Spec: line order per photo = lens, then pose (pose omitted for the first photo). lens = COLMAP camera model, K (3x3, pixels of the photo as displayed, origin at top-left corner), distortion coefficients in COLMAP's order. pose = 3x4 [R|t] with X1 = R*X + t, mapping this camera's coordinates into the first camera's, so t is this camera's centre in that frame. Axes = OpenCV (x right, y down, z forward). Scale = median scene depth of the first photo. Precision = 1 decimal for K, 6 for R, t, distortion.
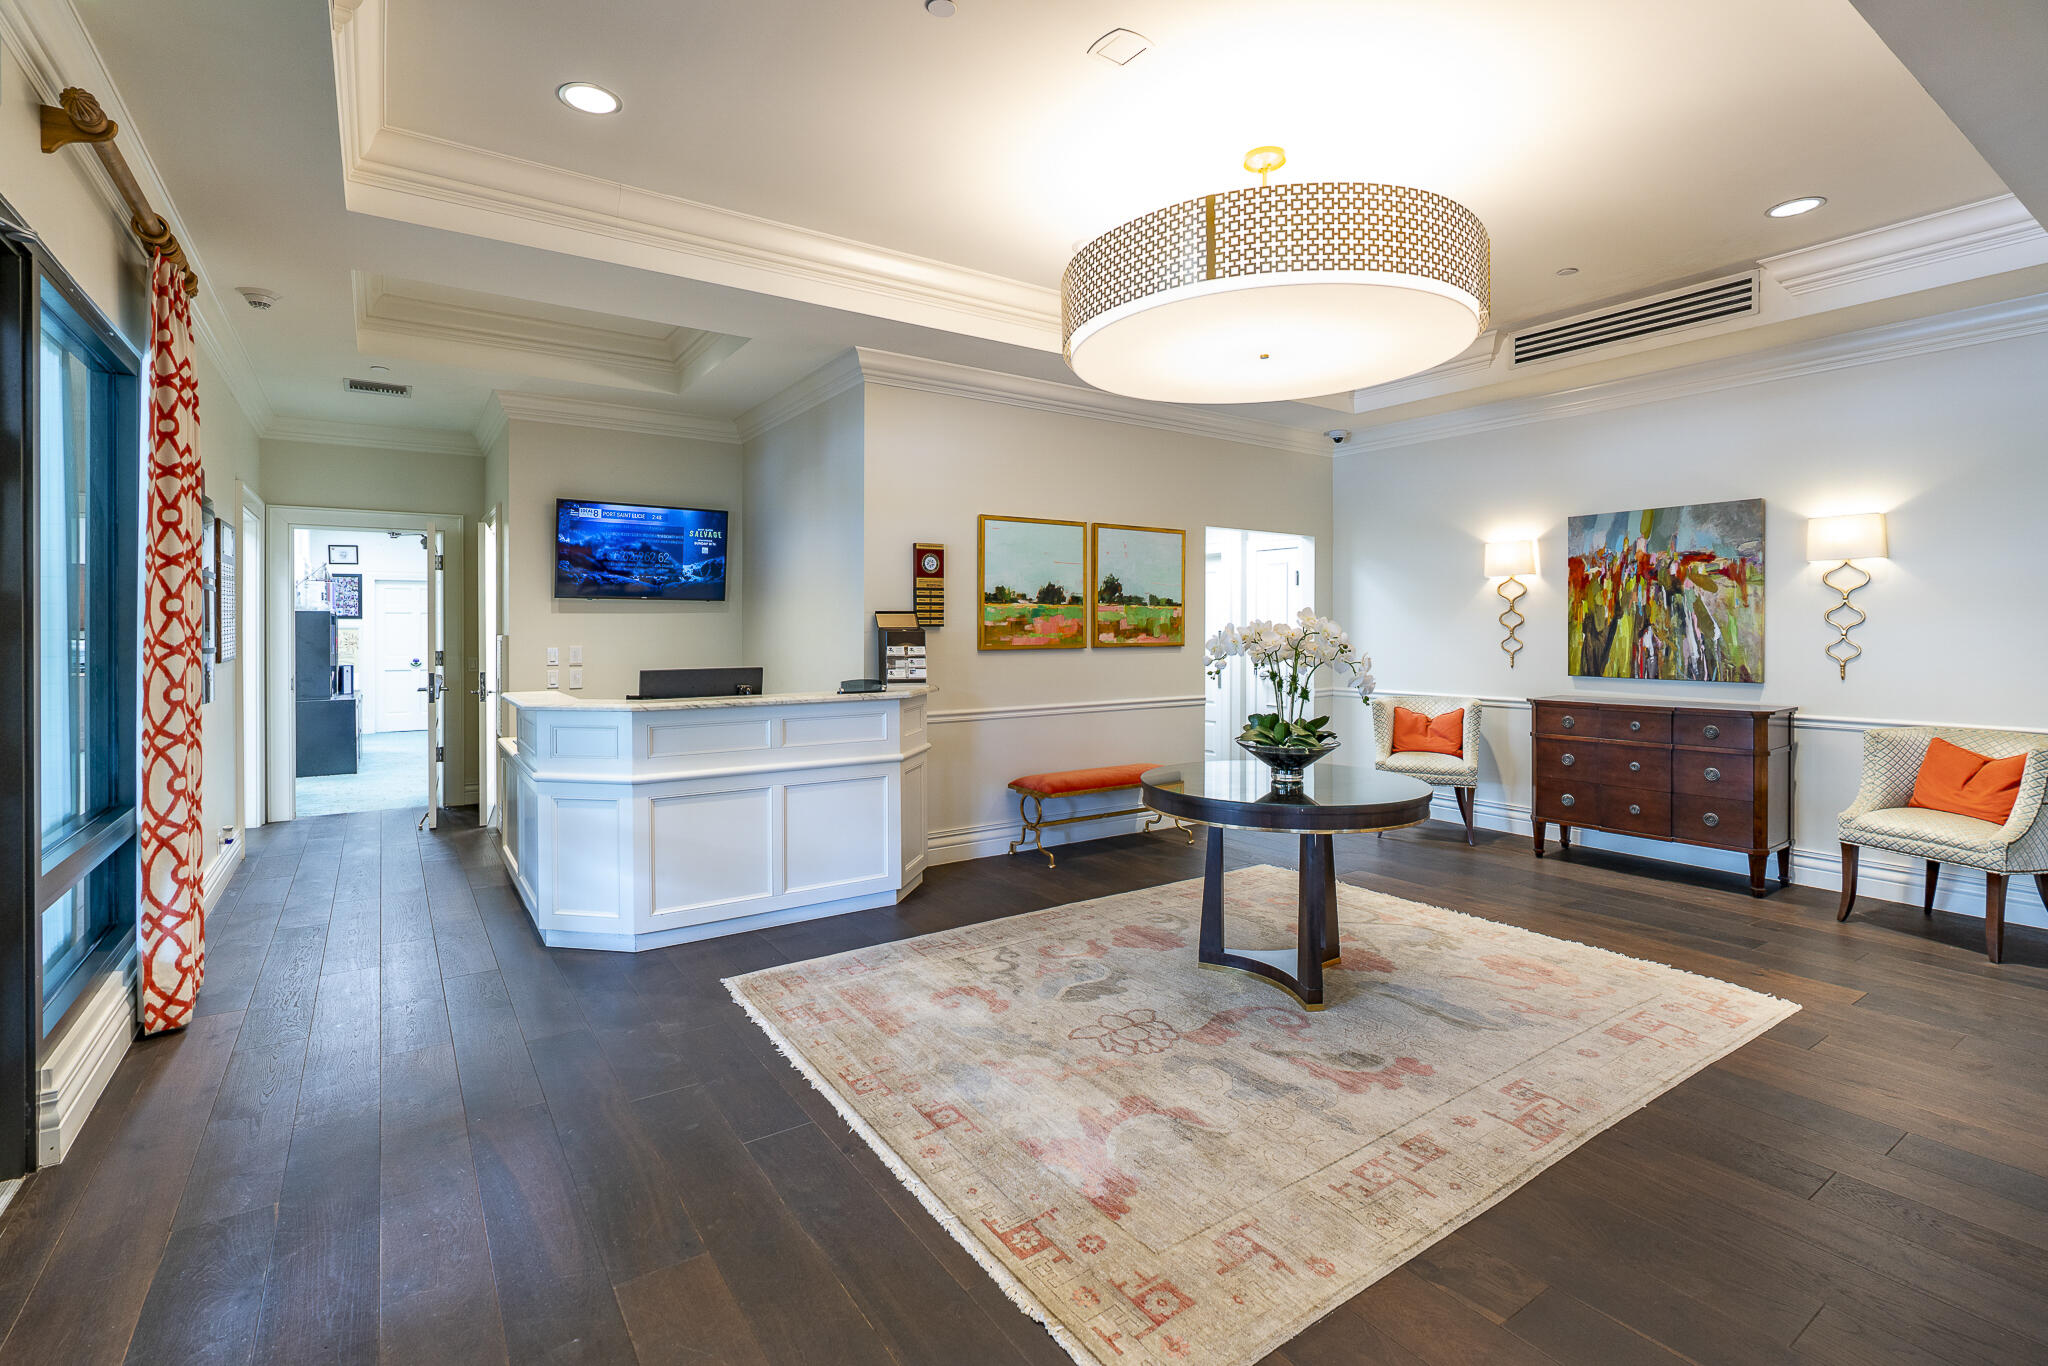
lens RADIAL K [[975.5, 0, 1077.8], [0, 975.5, 637.4], [0, 0, 1]] dist [-0.025893, 0.000057]
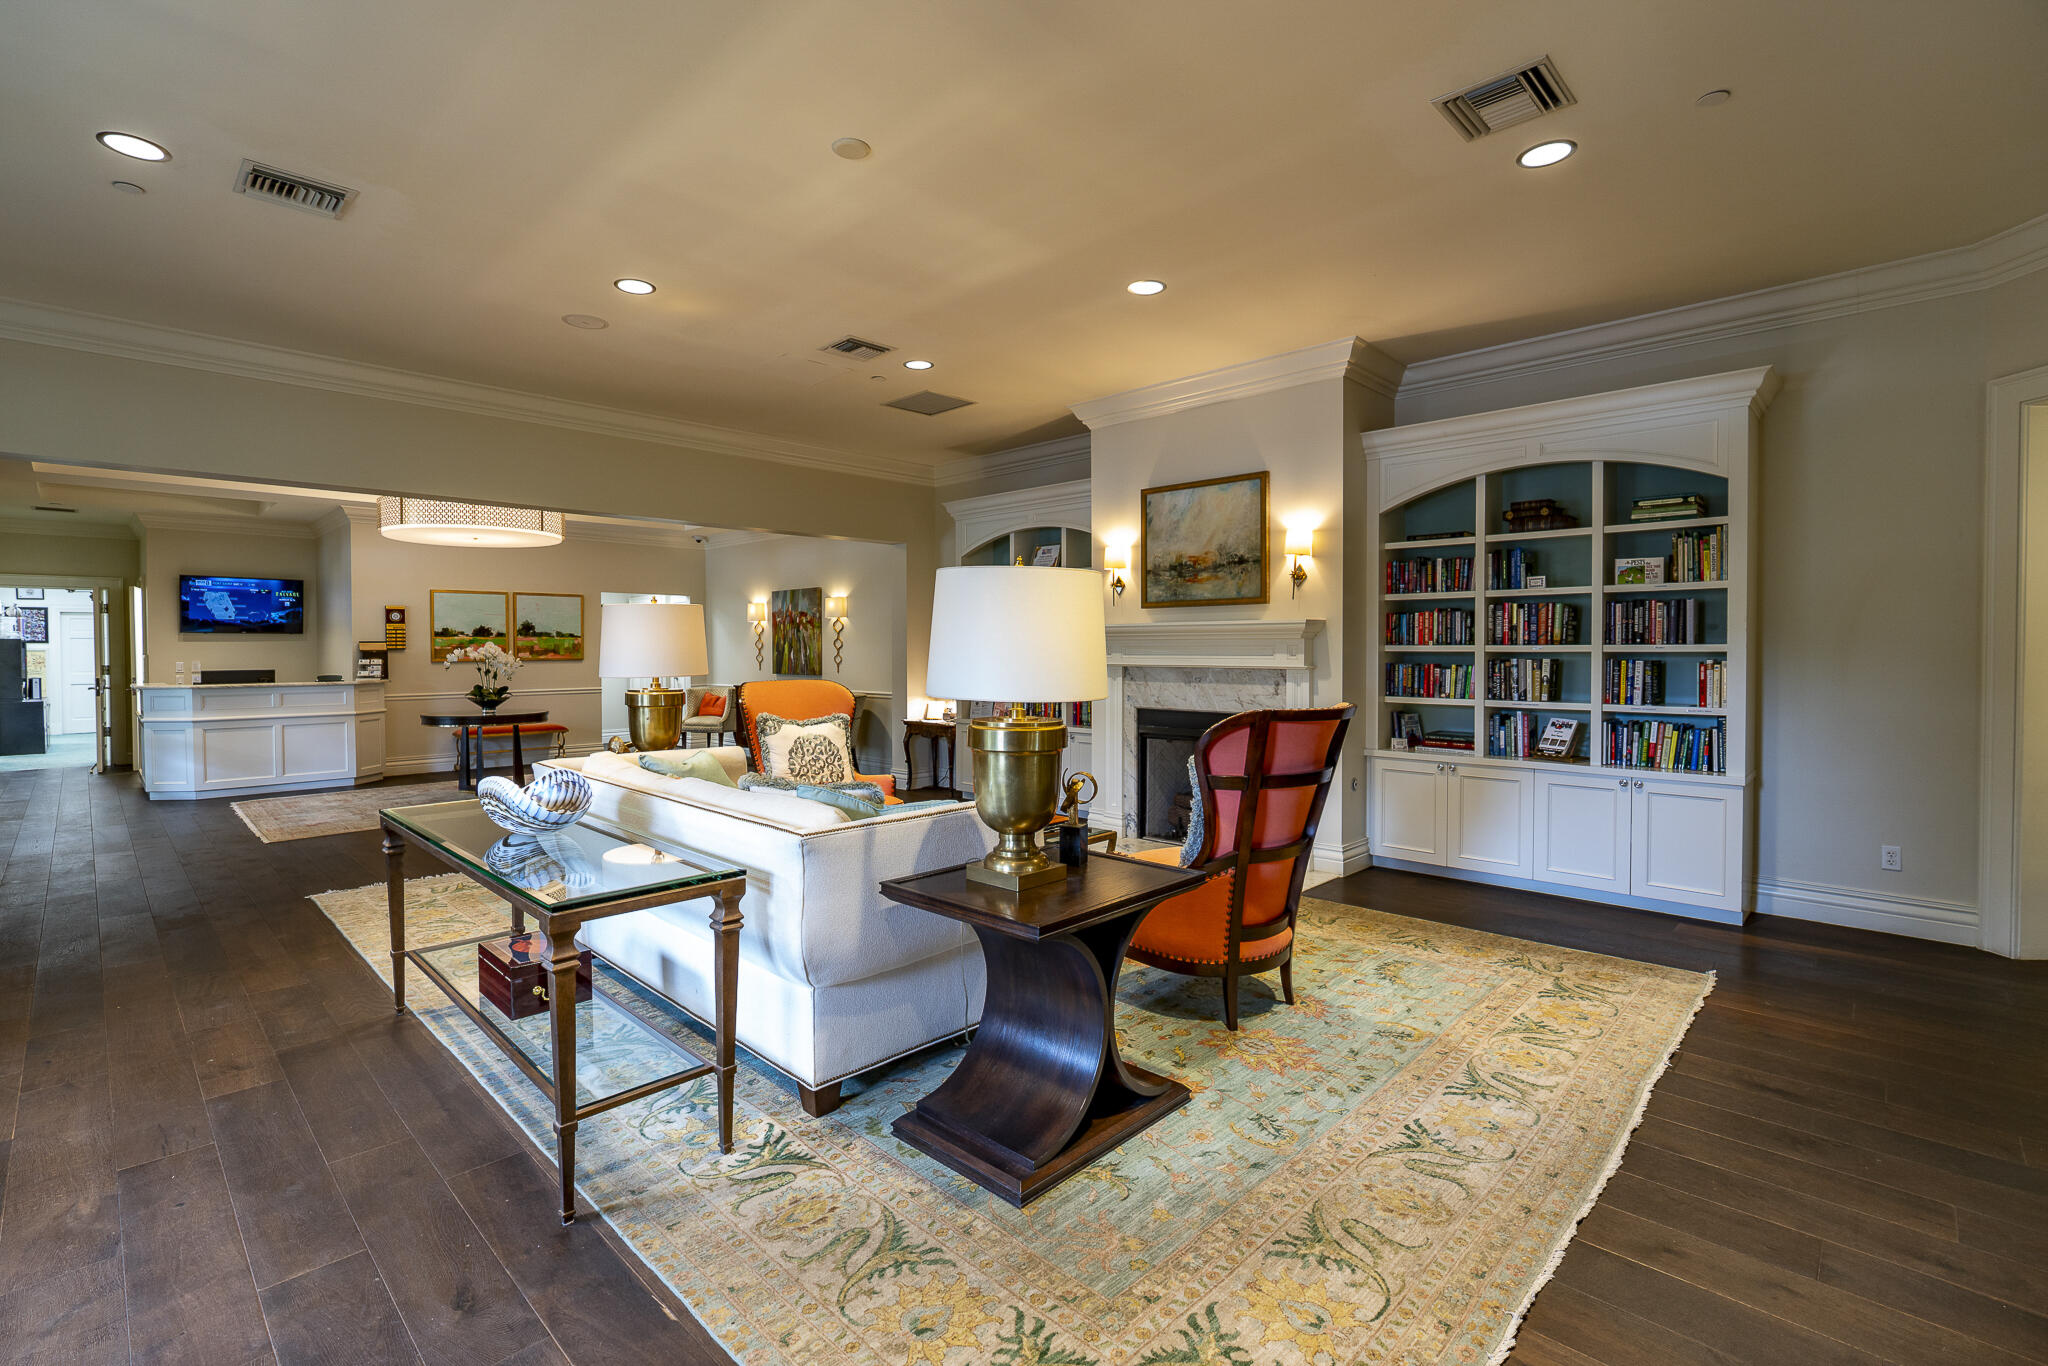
lens RADIAL K [[930.1, 0, 1018.0], [0, 930.1, 665.1], [0, 0, 1]] dist [-0.003267, -0.000112]
pose [[0.986107, -0.005648, 0.166016, 0.674968], [0.004024, 0.999941, 0.010119, 0.005527], [-0.166064, -0.009311, 0.986071, -0.899389]]
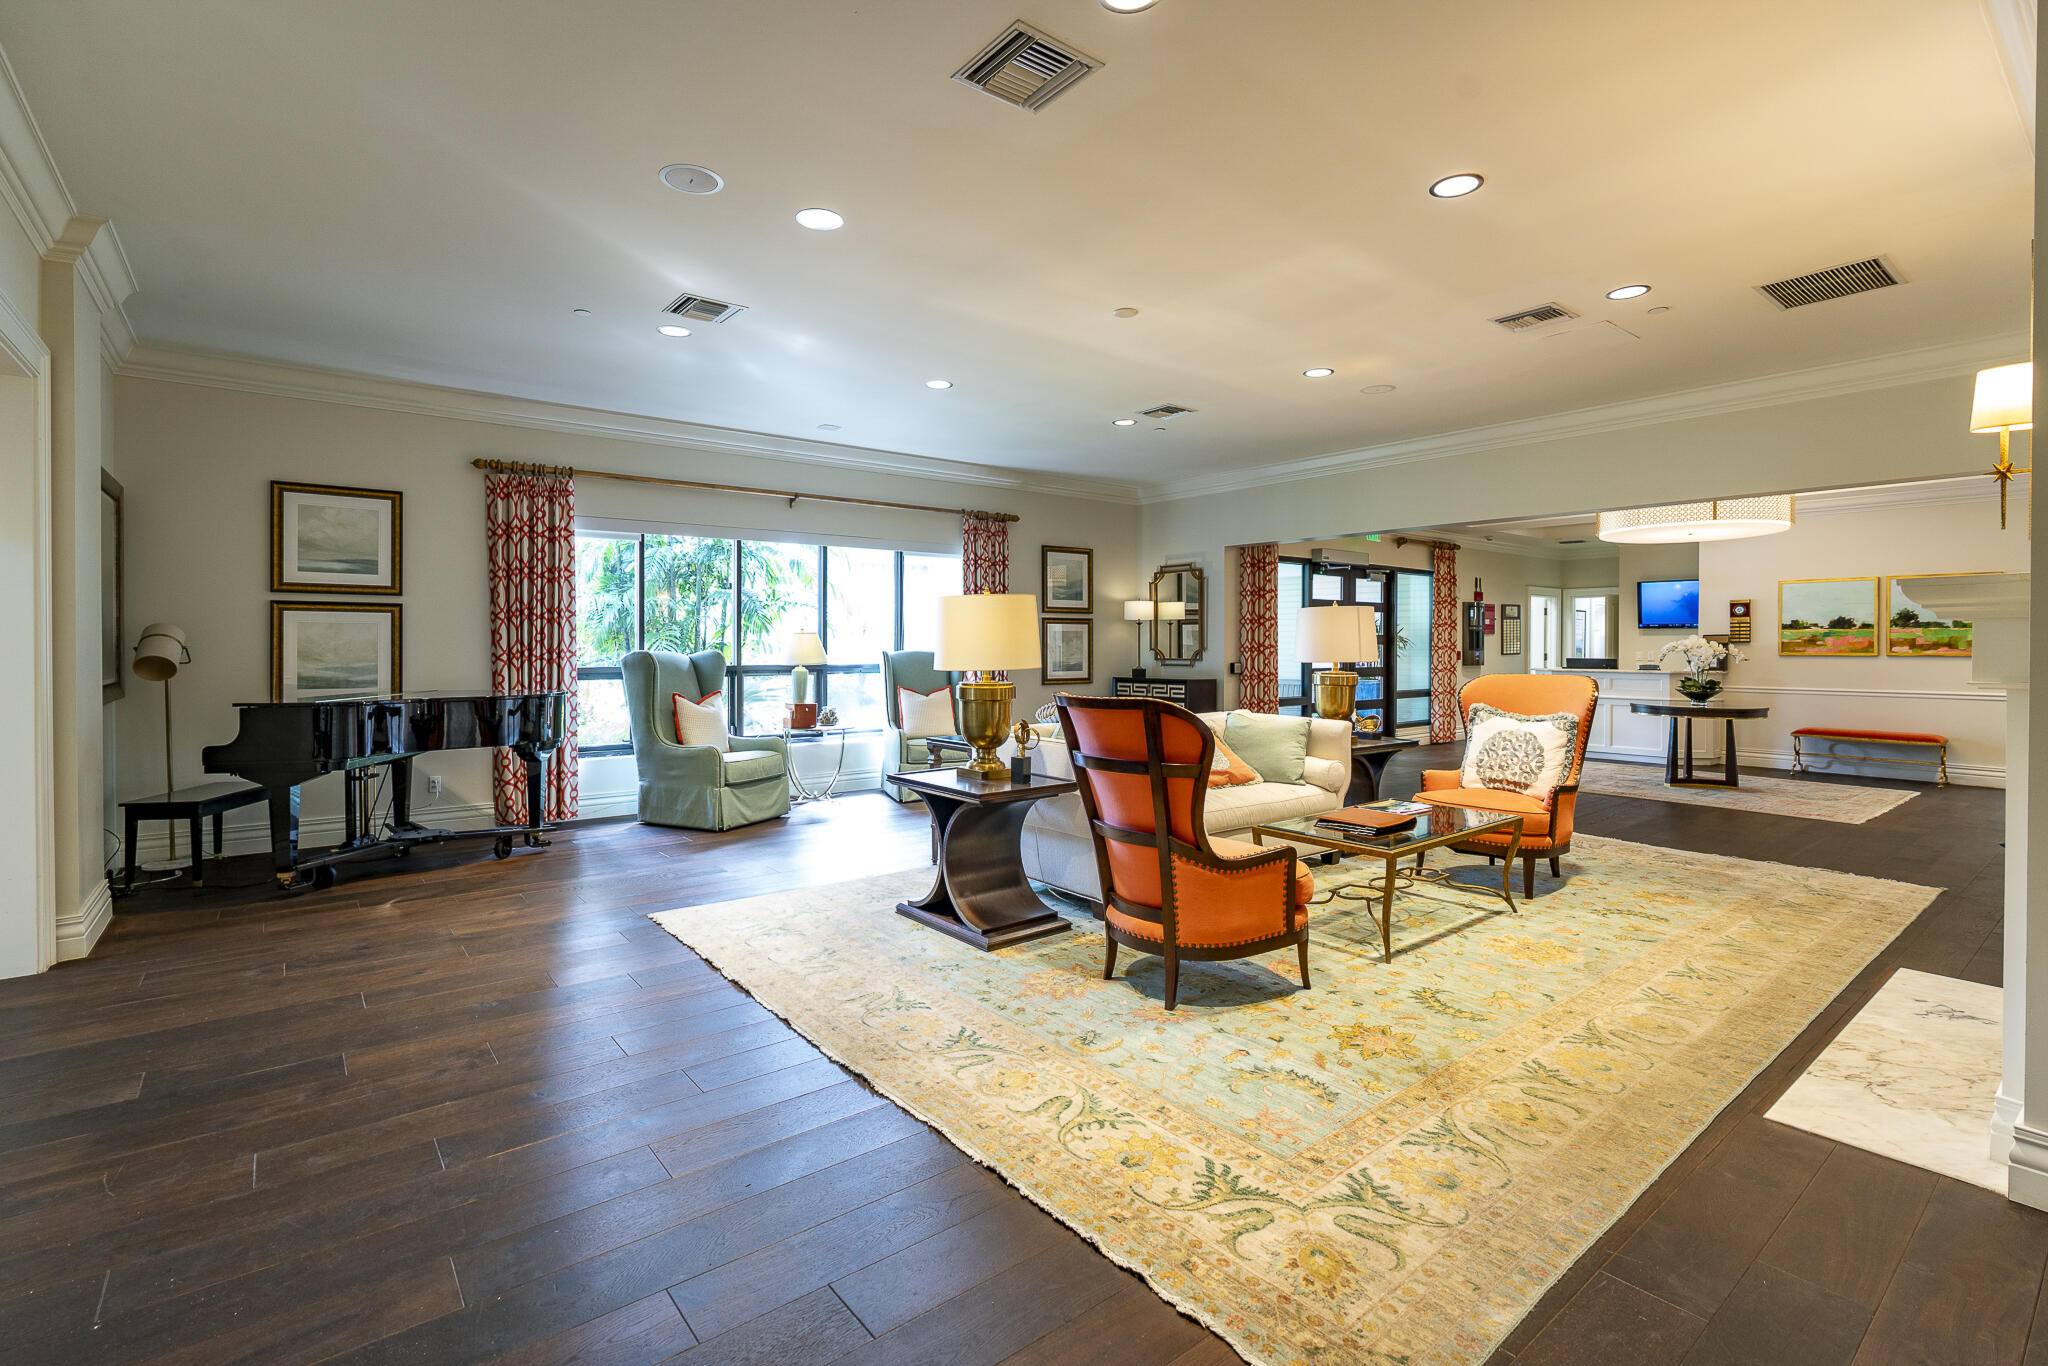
lens RADIAL K [[920.1, 0, 1018.7], [0, 920.1, 648.3], [0, 0, 1]] dist [0.000502, 0.000331]
pose [[0.044398, 0.006961, -0.998990, 1.475961], [-0.010323, 0.999926, 0.006509, 0.003656], [0.998961, 0.010023, 0.044466, -0.480092]]
